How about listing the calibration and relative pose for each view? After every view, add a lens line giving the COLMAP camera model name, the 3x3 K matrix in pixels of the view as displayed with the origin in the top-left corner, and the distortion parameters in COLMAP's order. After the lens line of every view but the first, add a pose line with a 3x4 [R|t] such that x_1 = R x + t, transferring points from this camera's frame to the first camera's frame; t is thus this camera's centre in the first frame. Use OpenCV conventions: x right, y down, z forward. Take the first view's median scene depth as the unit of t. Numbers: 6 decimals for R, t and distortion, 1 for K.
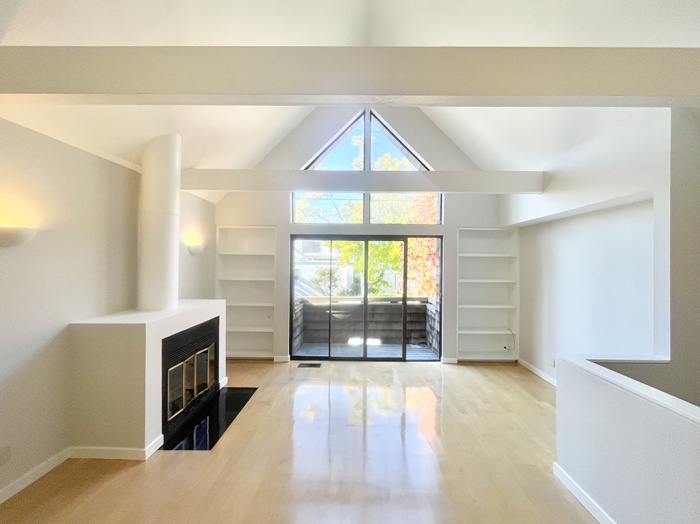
lens RADIAL K [[292.6, 0, 350.0], [0, 292.6, 262.0], [0, 0, 1]] dist [-0.000372, 0.000013]
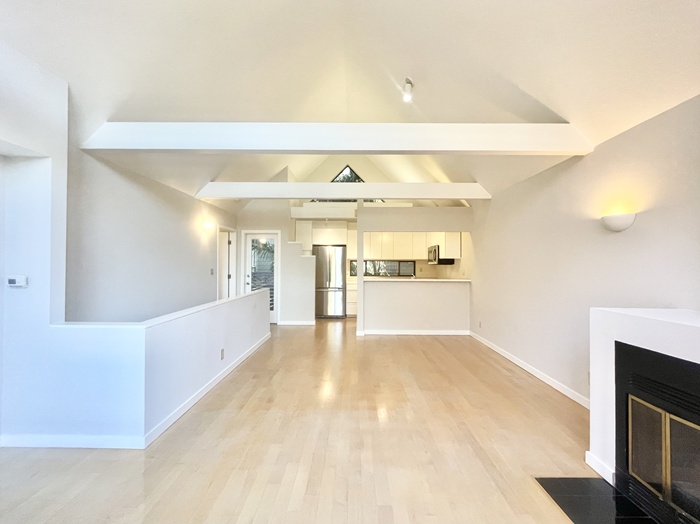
lens RADIAL K [[292.6, 0, 350.0], [0, 292.6, 262.0], [0, 0, 1]] dist [-0.000372, 0.000013]
pose [[-0.999876, -0.013916, -0.007381, 0.012100], [-0.013890, 0.999897, -0.003613, 0.045649], [0.007430, -0.003510, -0.999966, 0.983581]]
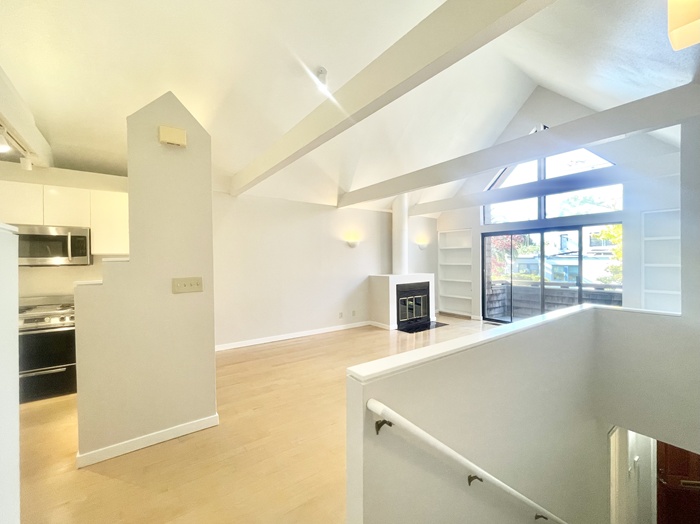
lens RADIAL K [[292.6, 0, 350.0], [0, 292.6, 262.0], [0, 0, 1]] dist [-0.000372, 0.000013]
pose [[0.610054, -0.006174, -0.792336, 0.578120], [0.011141, 0.999938, 0.000786, 0.043890], [0.792281, -0.009307, 0.610085, -0.424426]]
